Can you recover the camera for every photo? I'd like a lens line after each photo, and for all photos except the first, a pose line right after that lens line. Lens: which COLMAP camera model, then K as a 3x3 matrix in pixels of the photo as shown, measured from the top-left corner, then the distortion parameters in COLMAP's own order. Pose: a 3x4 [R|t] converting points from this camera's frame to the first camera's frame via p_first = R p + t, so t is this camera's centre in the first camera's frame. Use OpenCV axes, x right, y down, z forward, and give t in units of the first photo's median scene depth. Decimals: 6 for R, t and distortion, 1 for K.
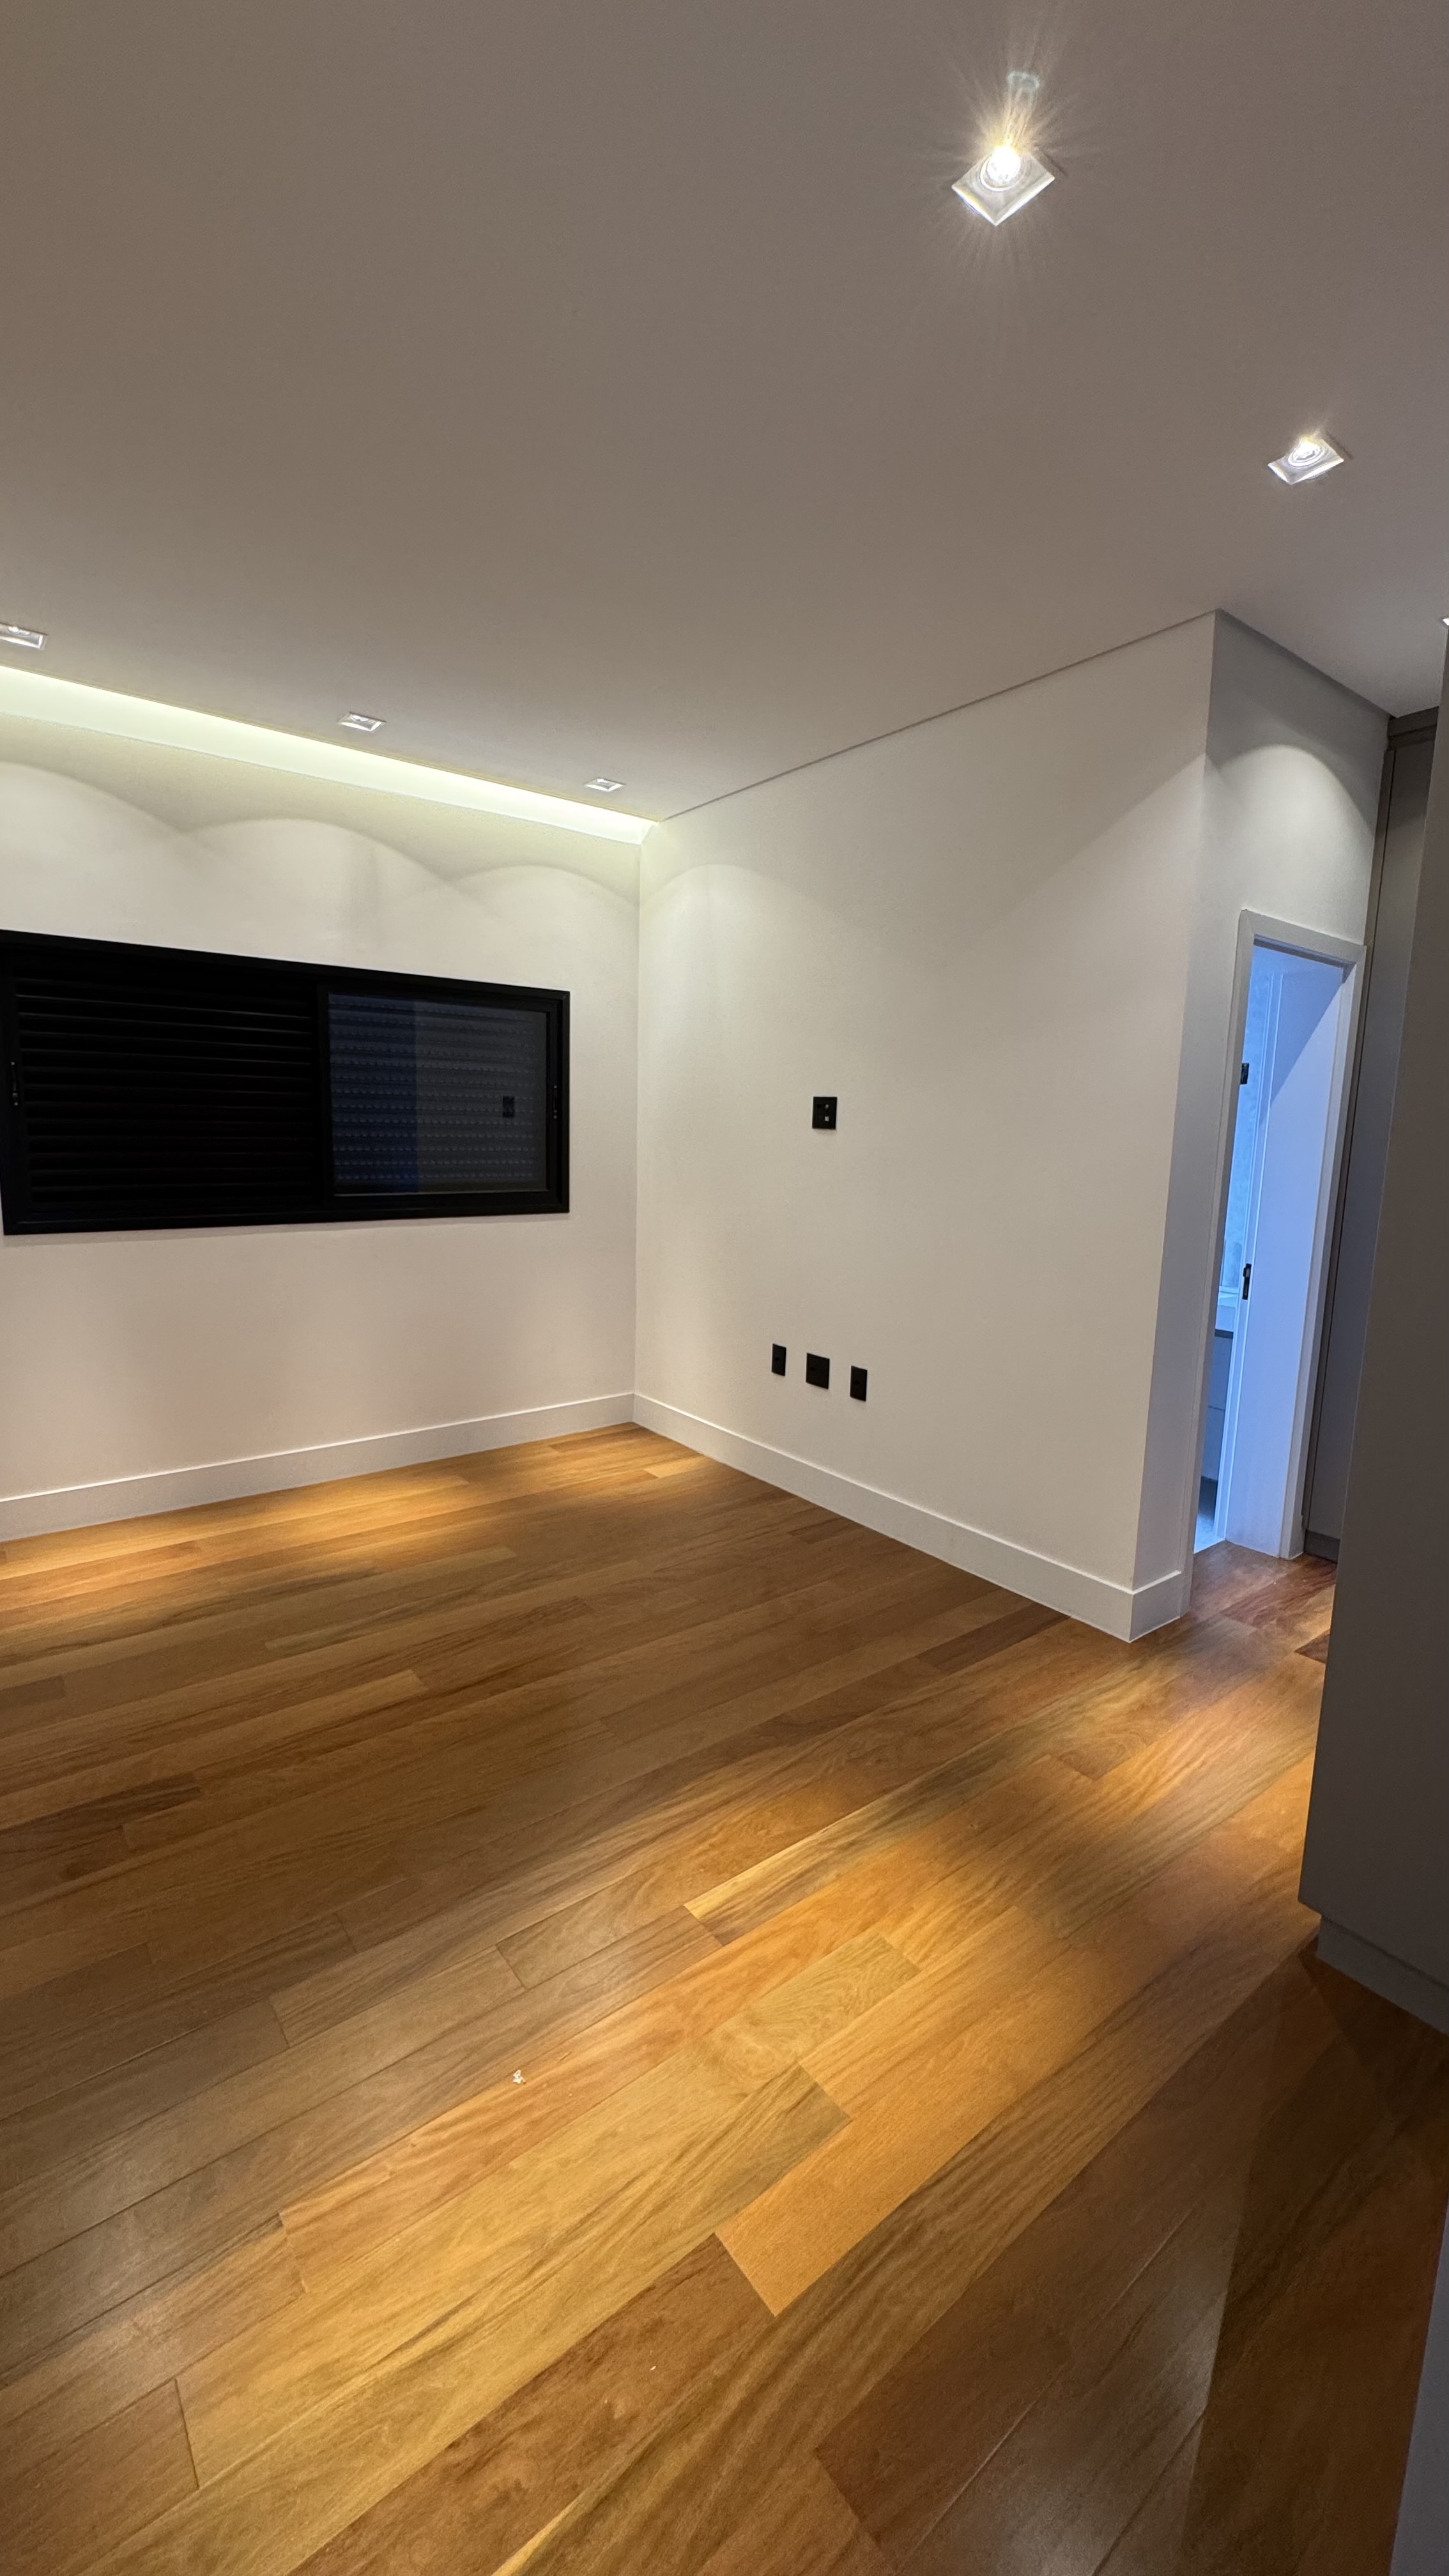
lens RADIAL K [[1026.8, 0, 718.2], [0, 1026.8, 1285.5], [0, 0, 1]] dist [-0.006348, -0.000081]
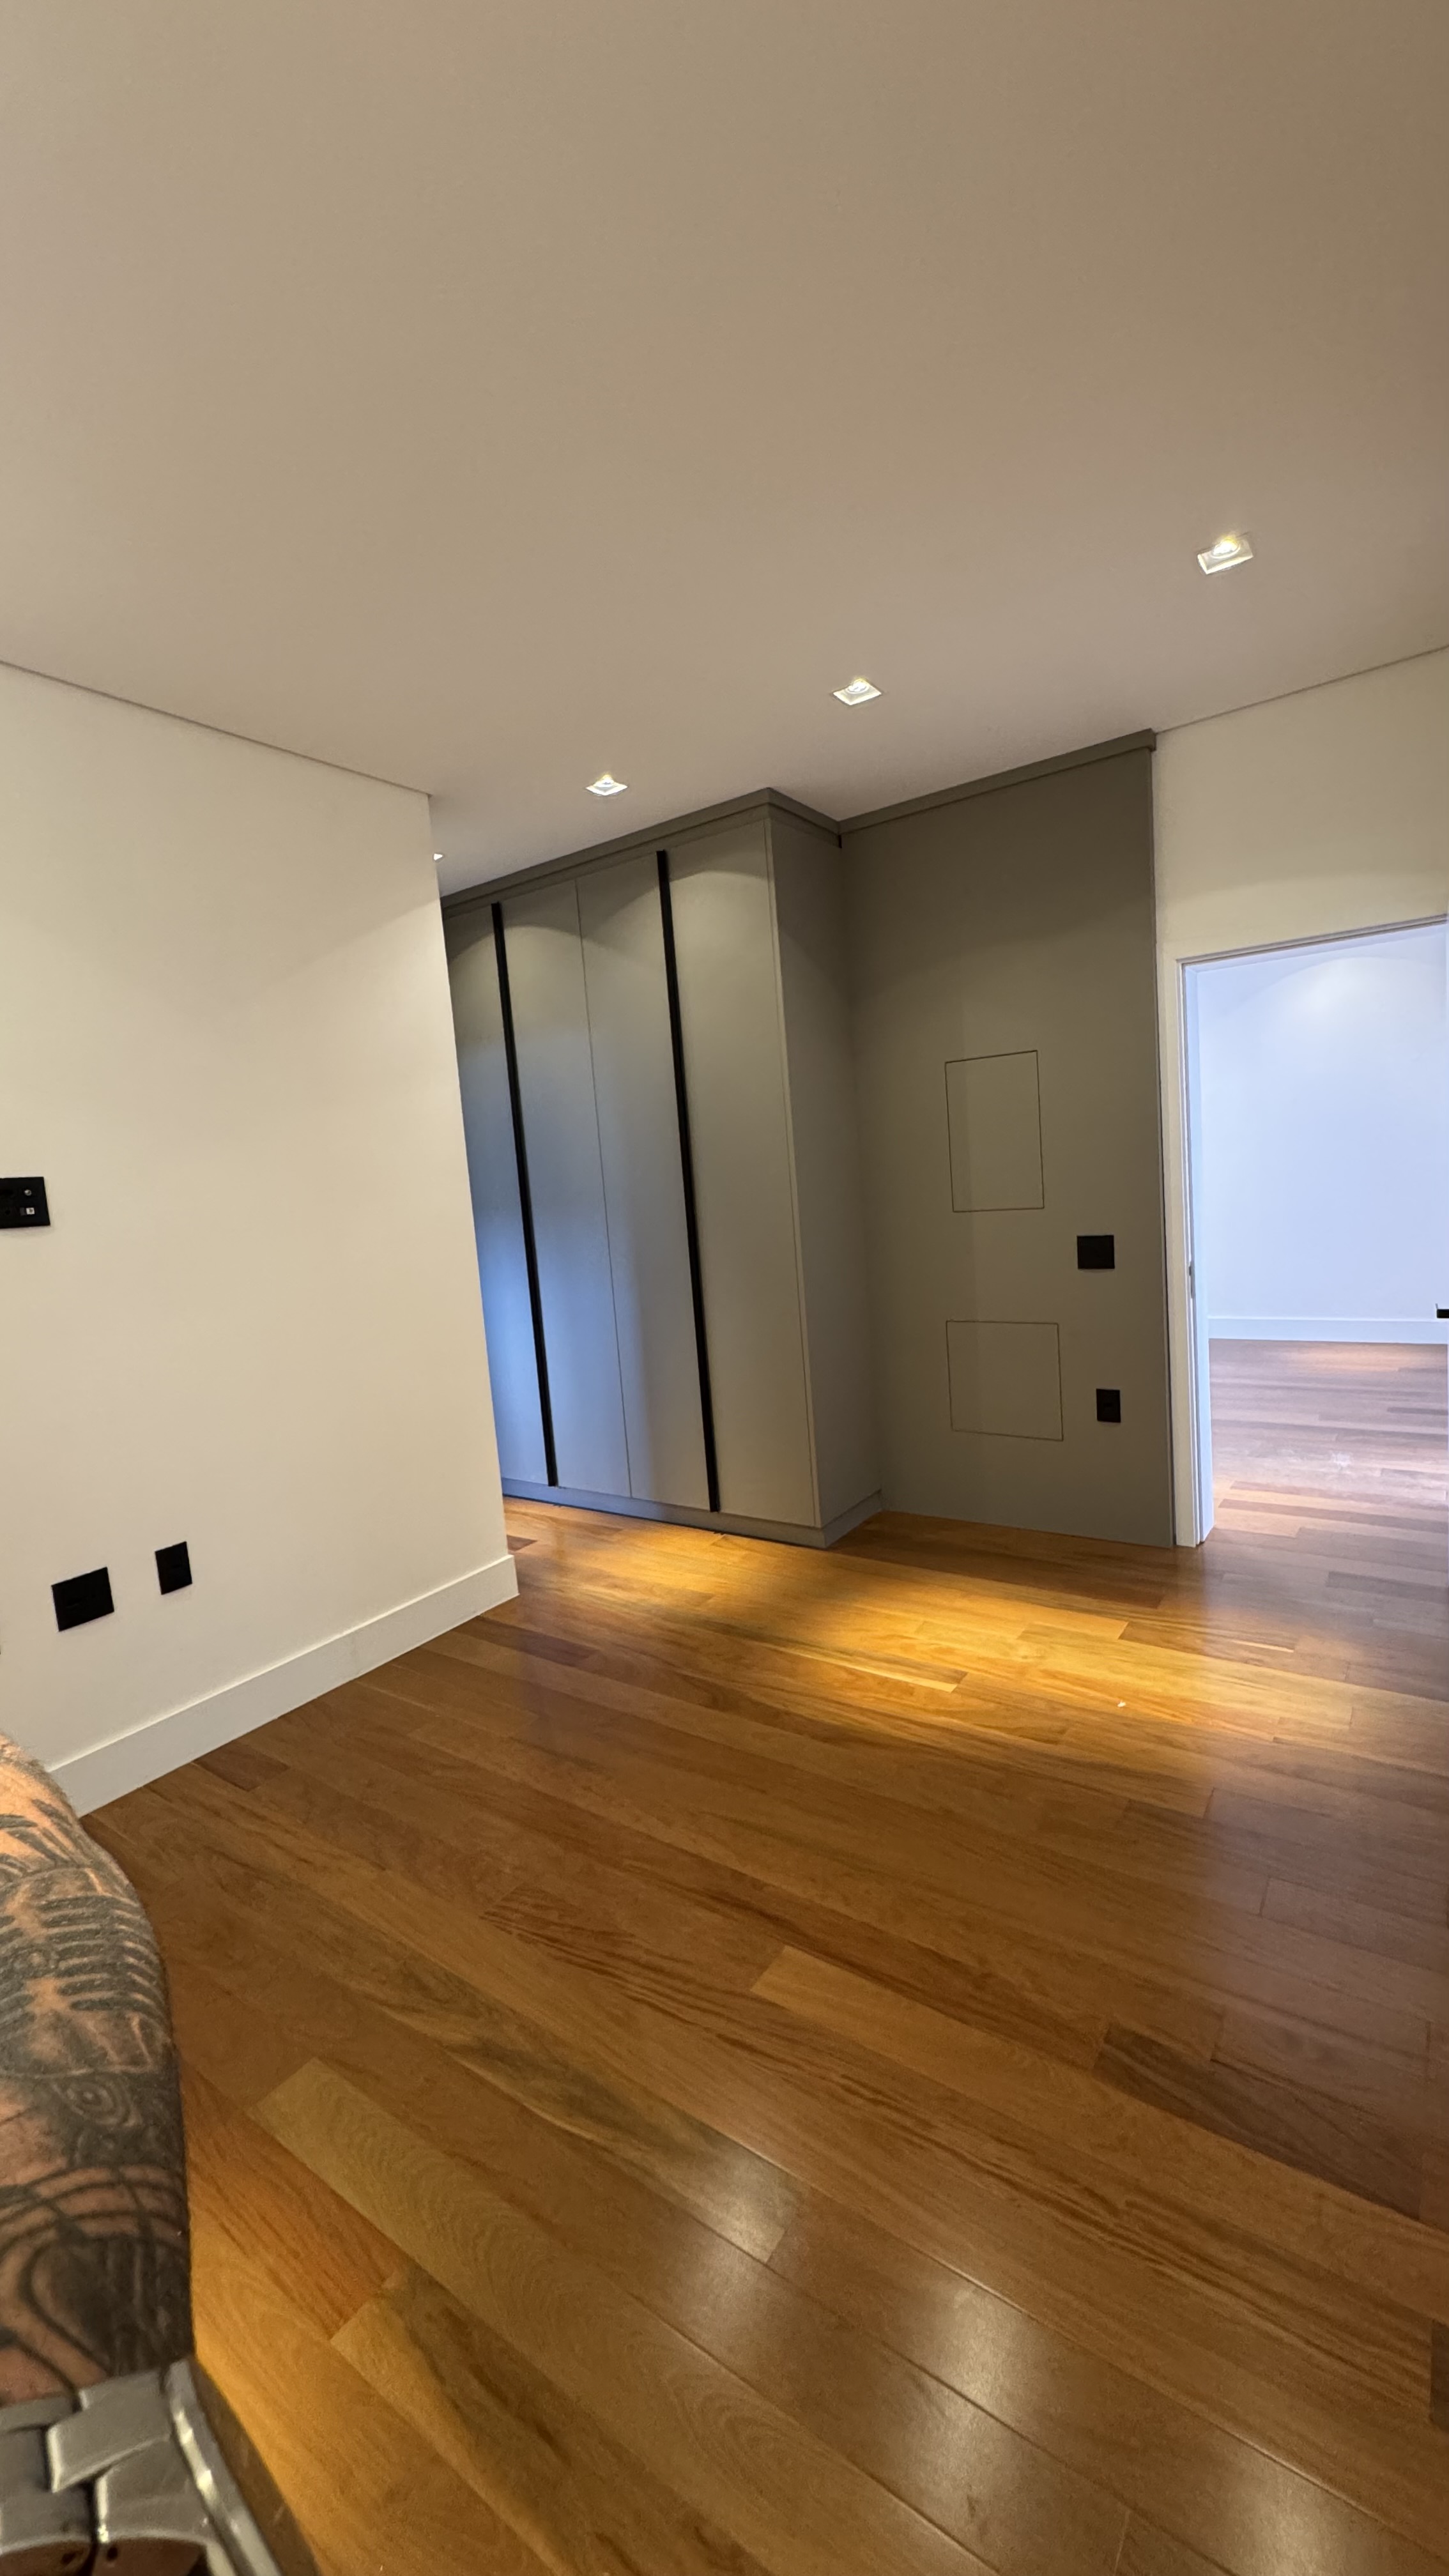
lens RADIAL K [[1026.8, 0, 719.8], [0, 1026.8, 1288.8], [0, 0, 1]] dist [-0.006348, -0.000081]
pose [[-0.285014, -0.107506, 0.952476, -0.952166], [0.222795, 0.959045, 0.174915, -0.200229], [-0.932271, 0.262060, -0.249389, 1.150305]]
